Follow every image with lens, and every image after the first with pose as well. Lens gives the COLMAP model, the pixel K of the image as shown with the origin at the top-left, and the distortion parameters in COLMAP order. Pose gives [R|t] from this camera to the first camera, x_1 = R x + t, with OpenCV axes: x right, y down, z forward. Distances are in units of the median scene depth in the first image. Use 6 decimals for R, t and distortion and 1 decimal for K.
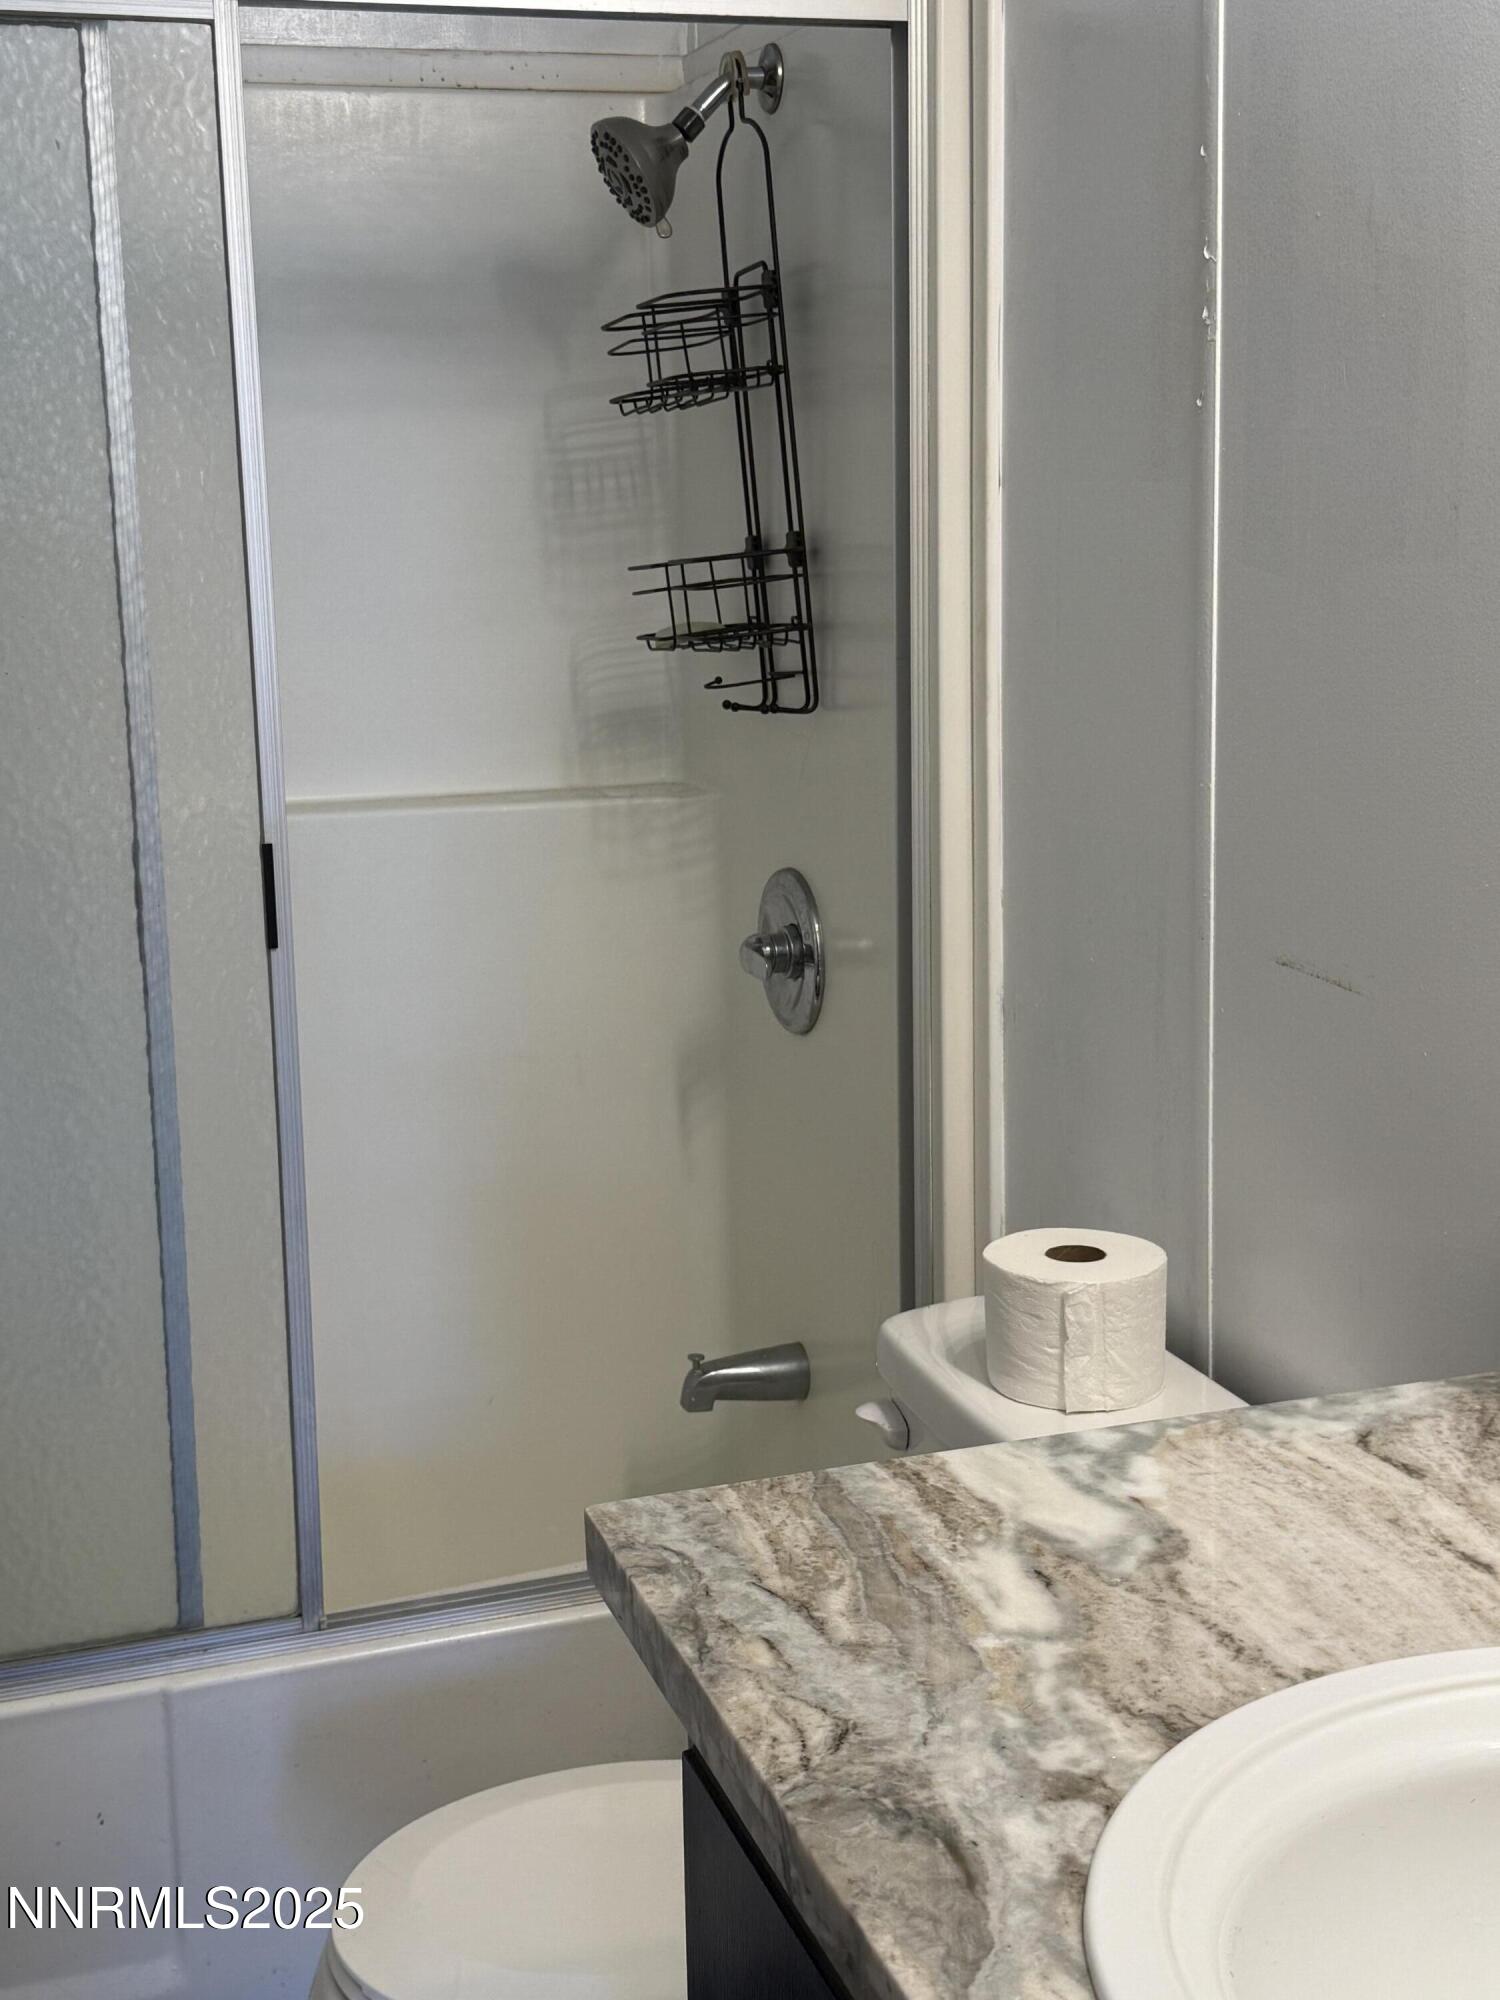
lens RADIAL K [[2527.0, 0, 736.6], [0, 2527.0, 1003.6], [0, 0, 1]] dist [0.092589, 0.000000]
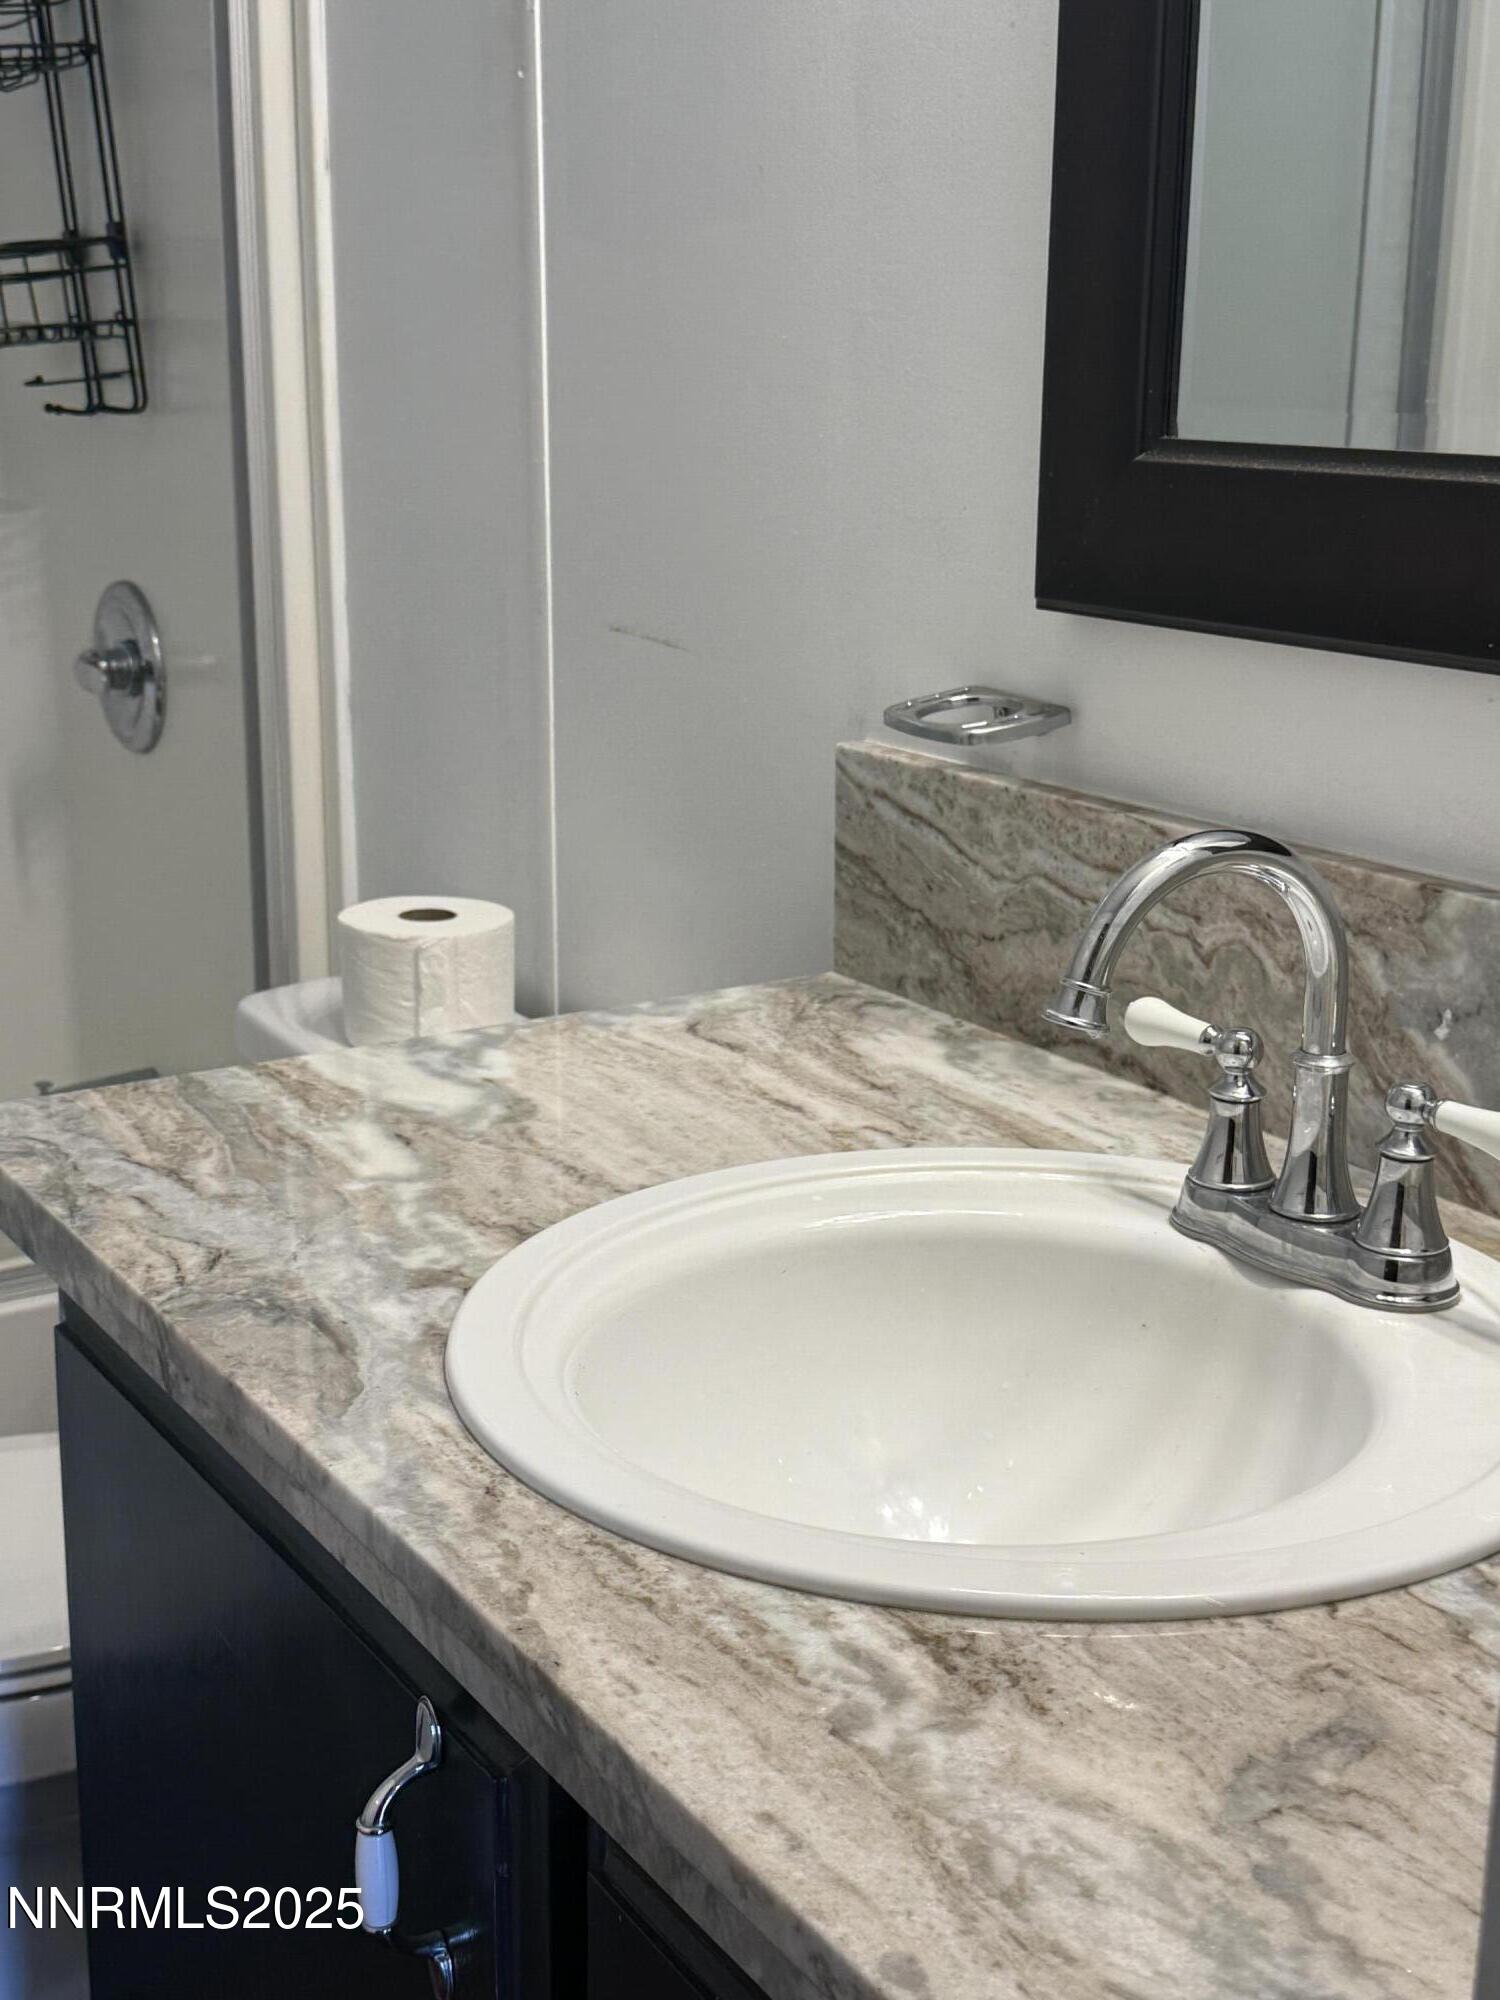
lens RADIAL K [[2527.0, 0, 764.2], [0, 2527.0, 995.7], [0, 0, 1]] dist [0.092589, 0.000000]
pose [[0.964404, -0.034792, 0.262136, -0.009334], [0.015800, 0.997117, 0.074212, 0.082608], [-0.263962, -0.067429, 0.962173, -0.057272]]
